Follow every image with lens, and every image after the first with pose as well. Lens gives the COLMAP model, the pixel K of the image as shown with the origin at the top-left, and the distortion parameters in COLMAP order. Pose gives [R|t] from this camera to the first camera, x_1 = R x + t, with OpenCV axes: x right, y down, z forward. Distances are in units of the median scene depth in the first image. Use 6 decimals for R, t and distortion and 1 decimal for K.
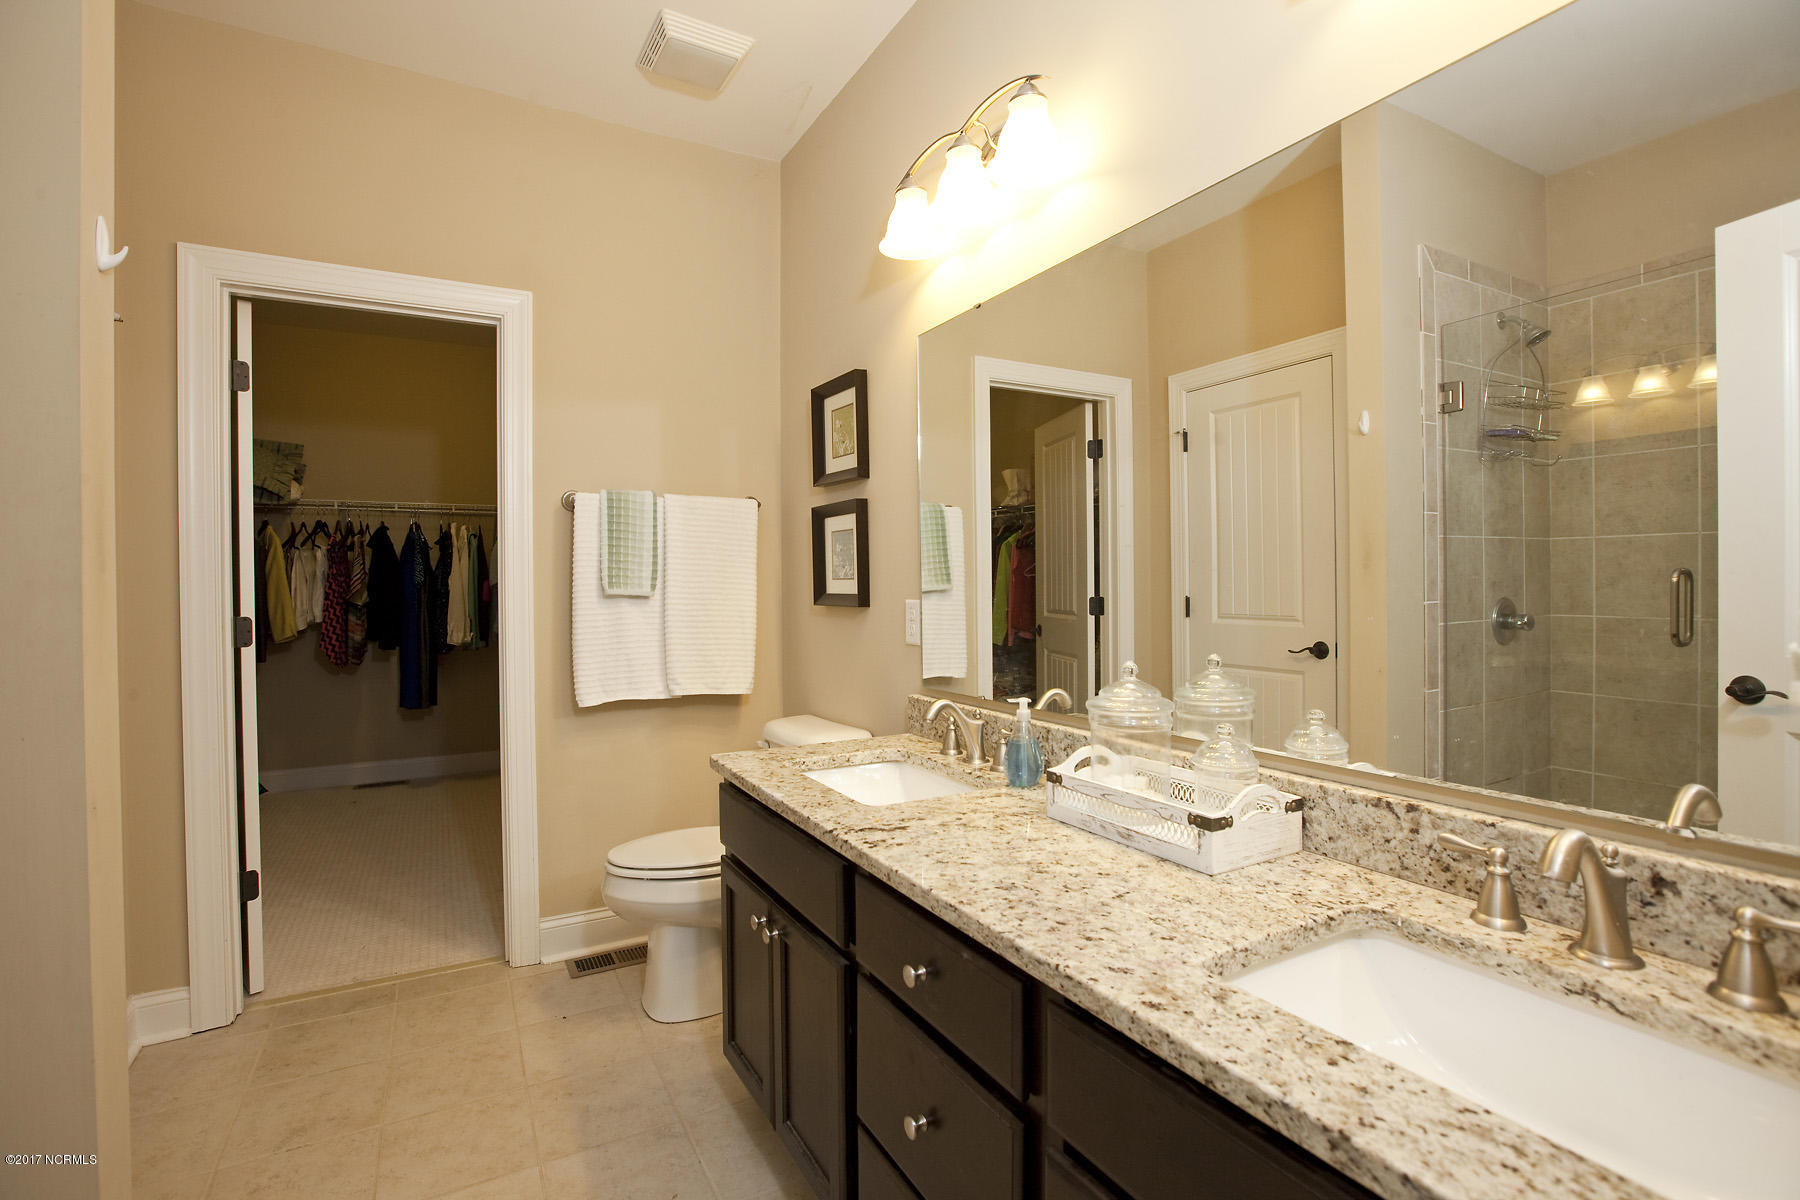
lens RADIAL K [[822.3, 0, 902.9], [0, 822.3, 595.5], [0, 0, 1]] dist [-0.033515, 0.009108]
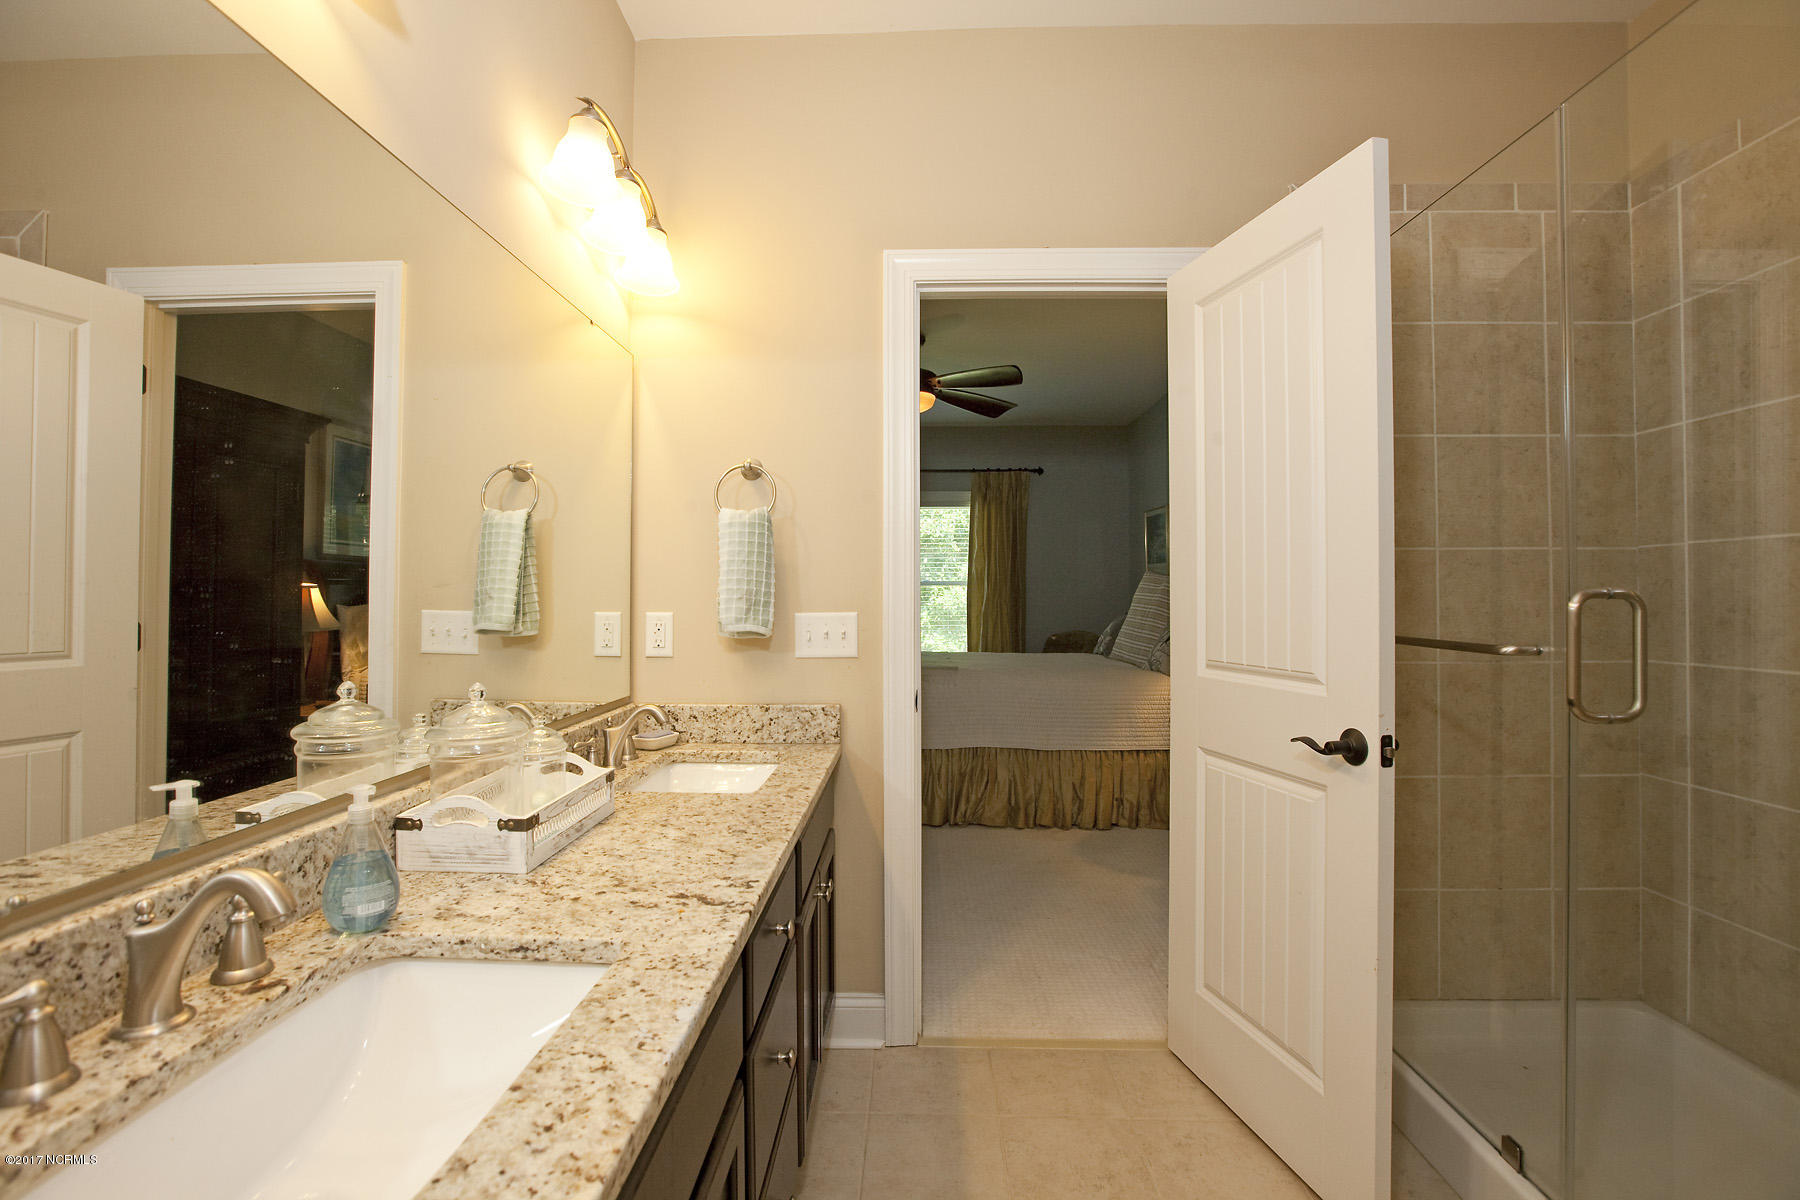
lens RADIAL K [[822.3, 0, 907.4], [0, 822.3, 586.7], [0, 0, 1]] dist [-0.033515, 0.009108]
pose [[-0.855733, 0.007723, 0.517361, -0.626174], [0.009018, 0.999959, -0.000011, -0.022272], [-0.517340, 0.004656, -0.855767, 1.599934]]
